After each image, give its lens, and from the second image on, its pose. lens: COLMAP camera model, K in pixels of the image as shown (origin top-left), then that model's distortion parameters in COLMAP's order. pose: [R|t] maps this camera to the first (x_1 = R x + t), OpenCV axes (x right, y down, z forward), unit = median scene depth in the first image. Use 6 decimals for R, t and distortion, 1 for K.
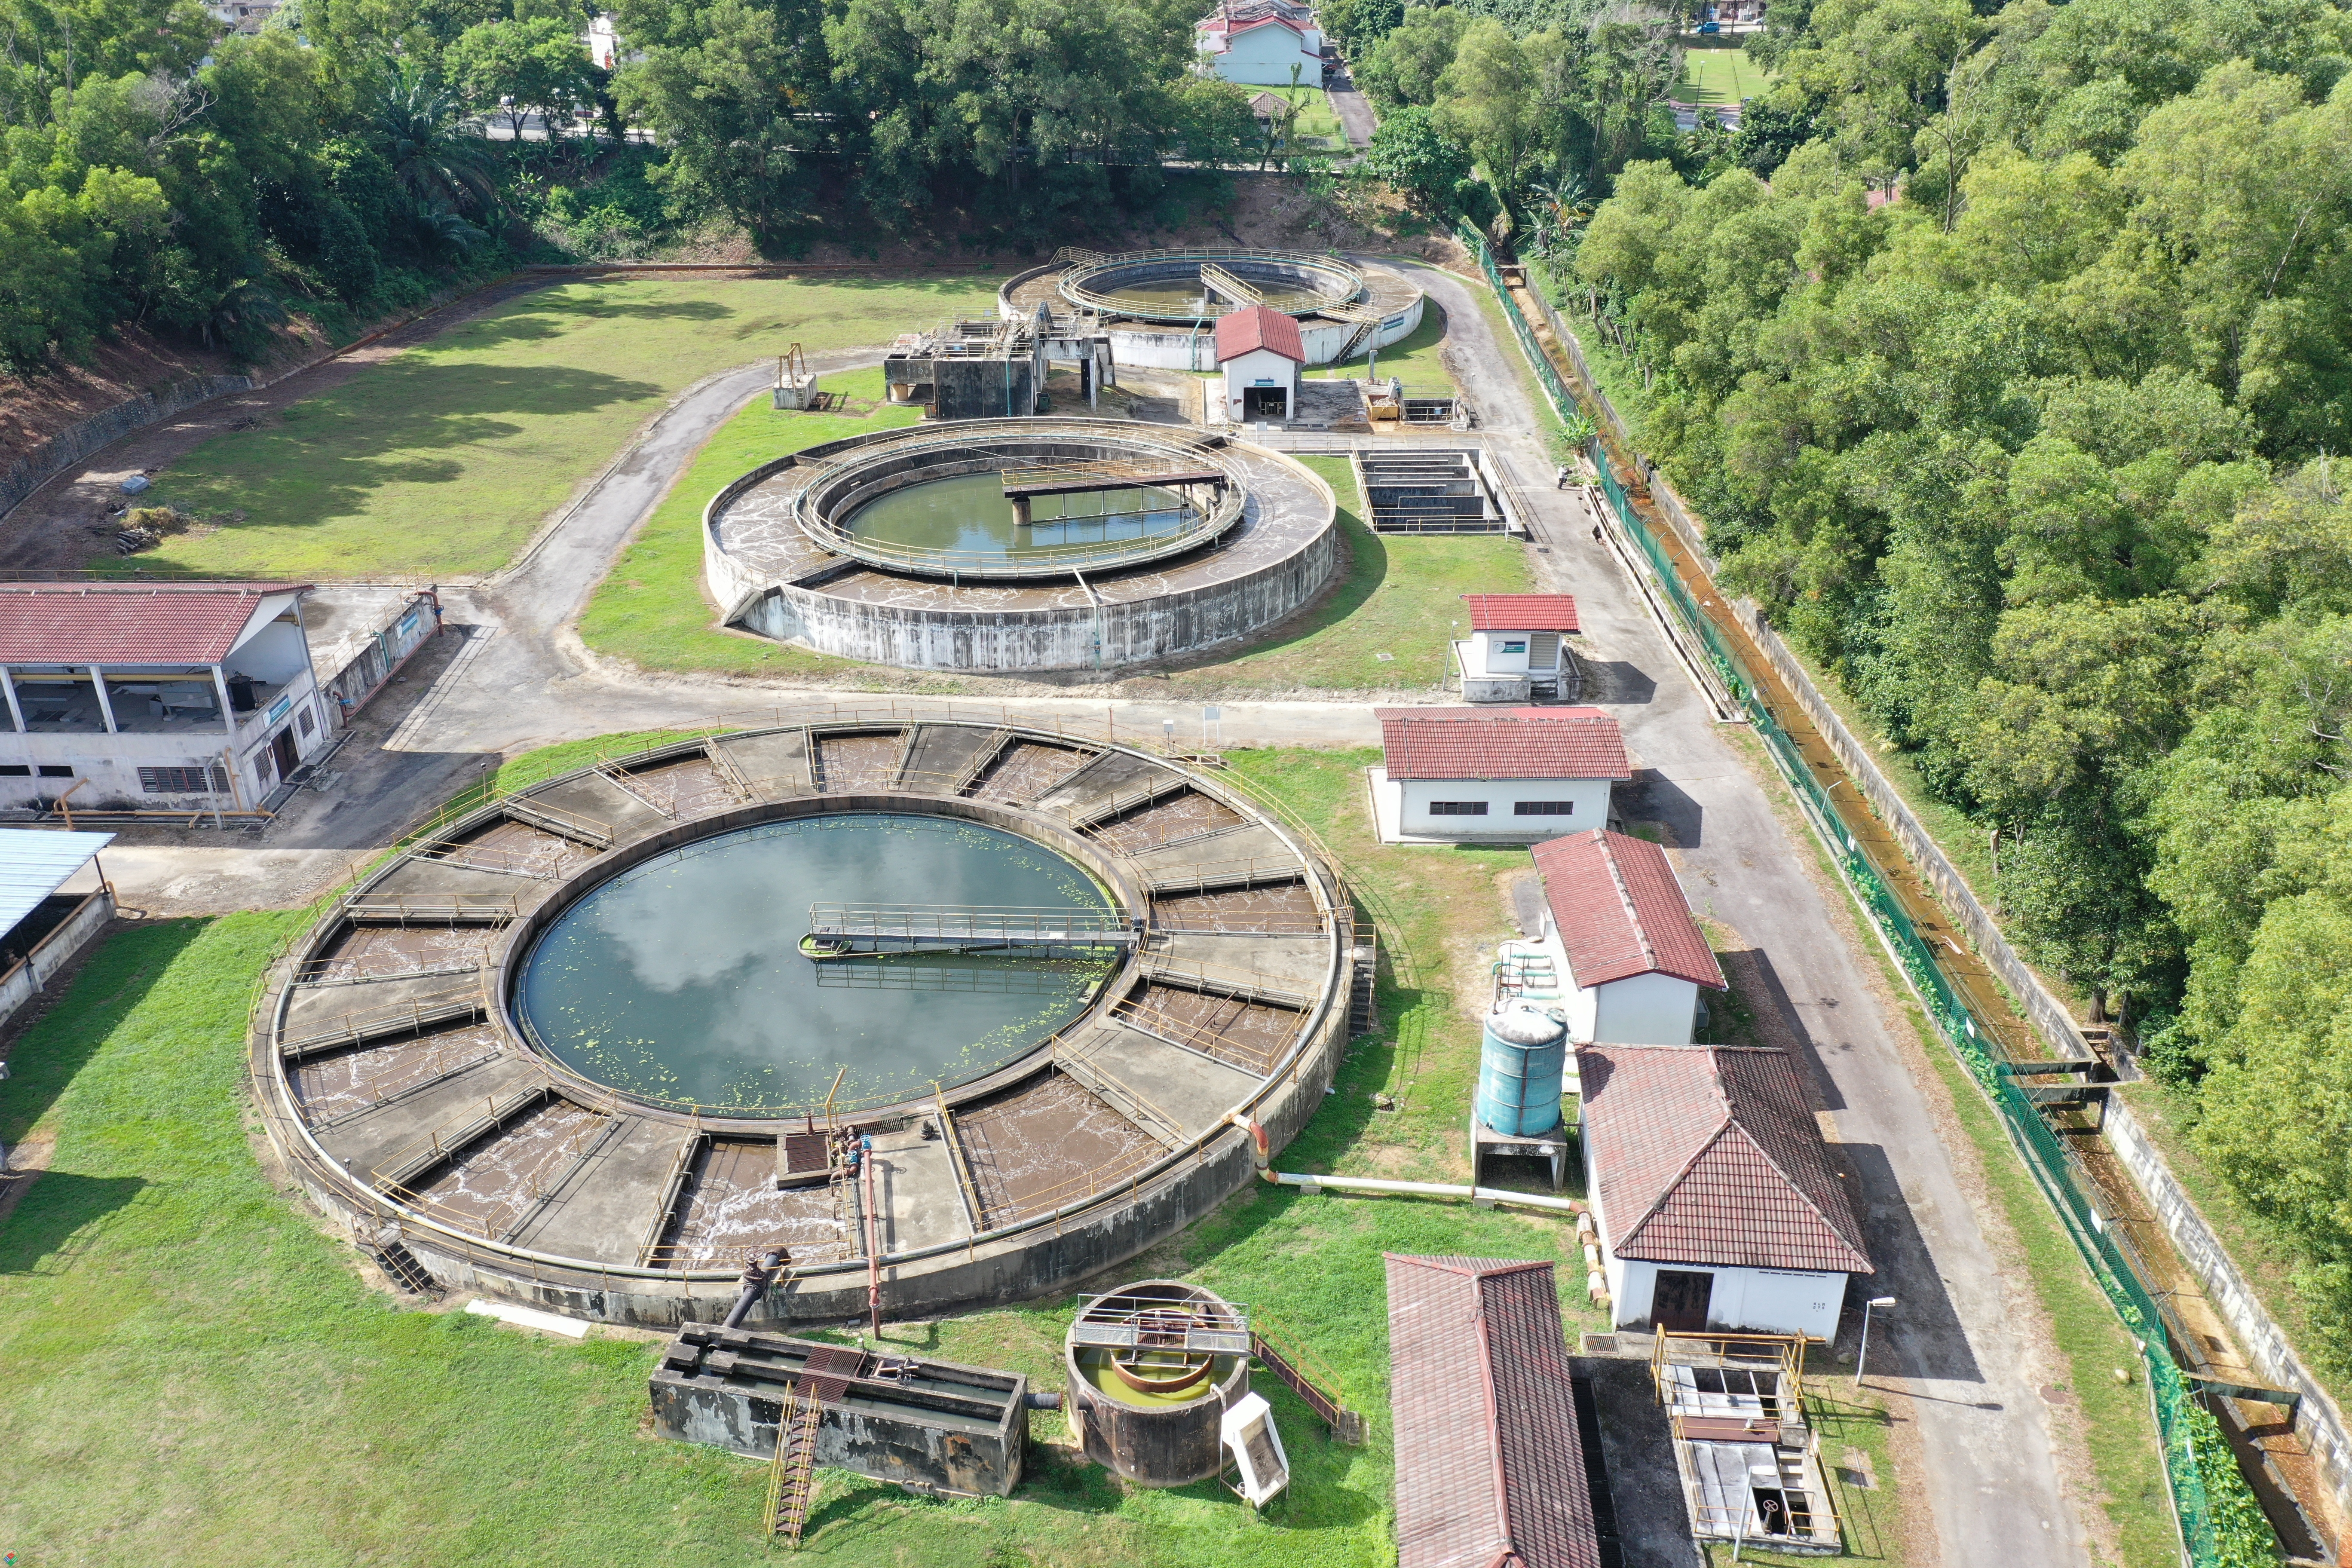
lens RADIAL K [[1886.6, 0, 1176.0], [0, 1886.6, 784.0], [0, 0, 1]] dist [0.008126, 0.006590]
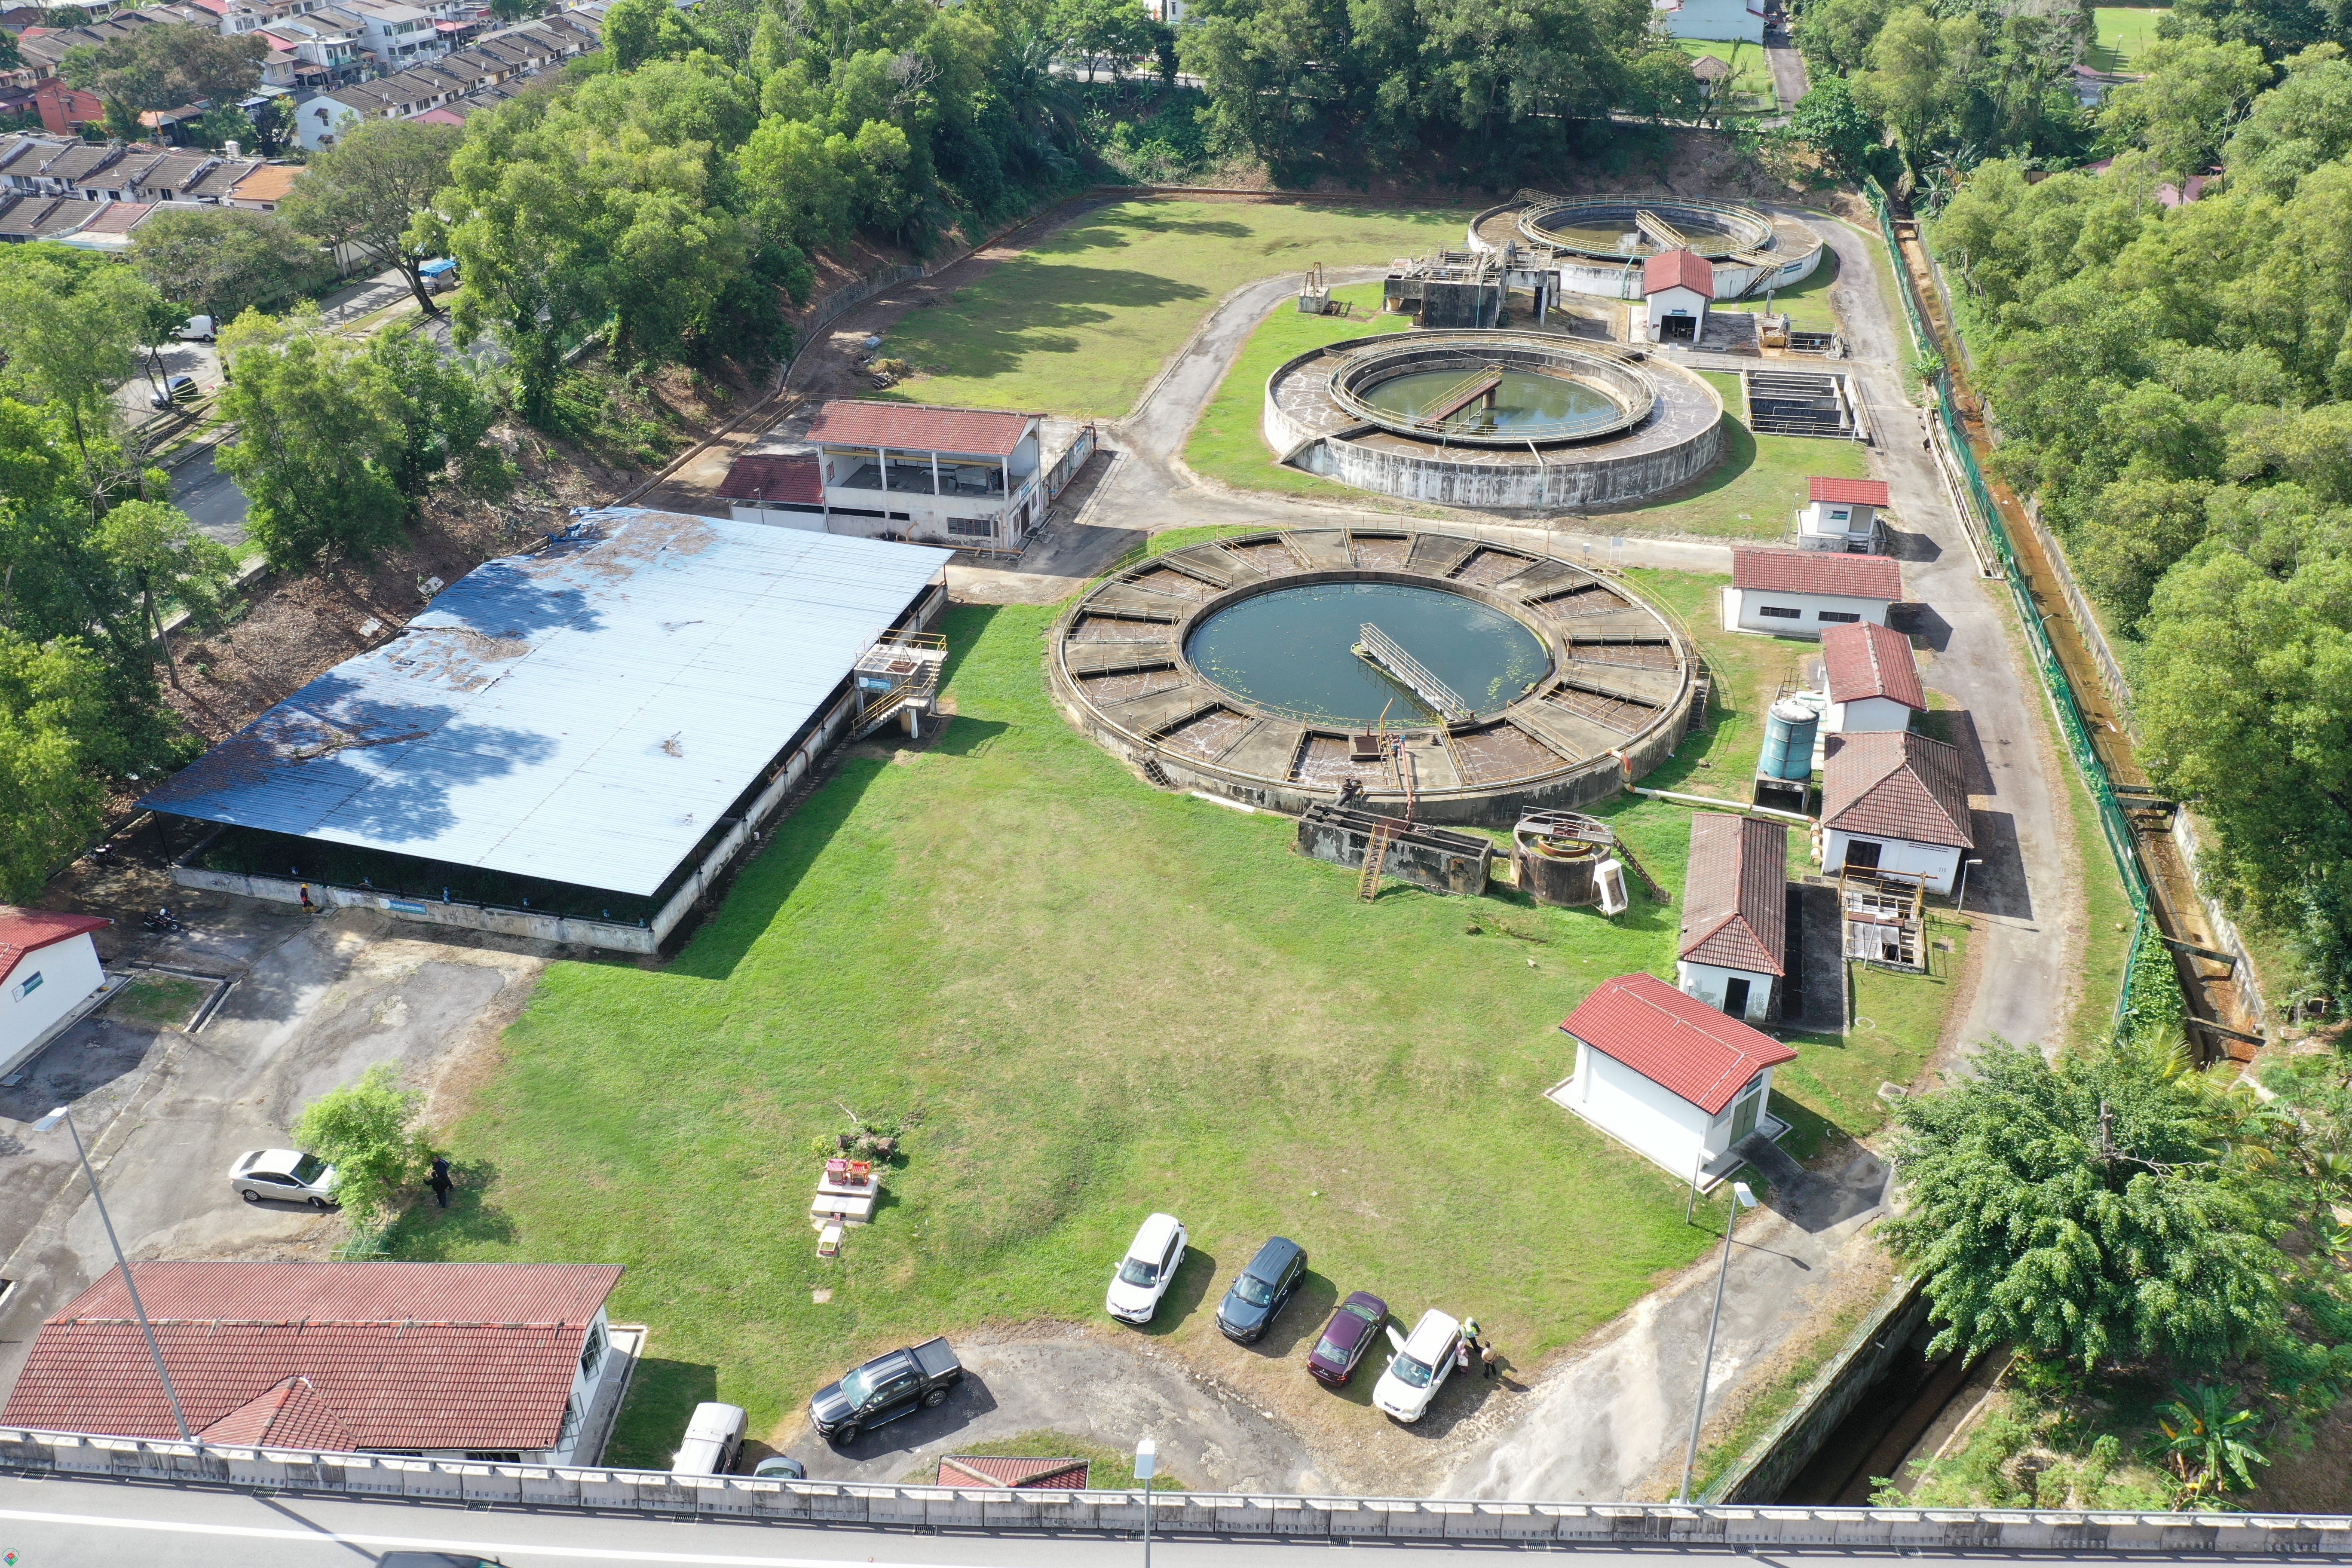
lens RADIAL K [[1886.6, 0, 1176.0], [0, 1886.6, 784.0], [0, 0, 1]] dist [0.008126, 0.006590]
pose [[0.977125, 0.102416, -0.186378, -0.021963], [-0.092899, 0.993919, 0.059119, 0.089439], [0.191300, -0.040453, 0.980698, -0.487996]]
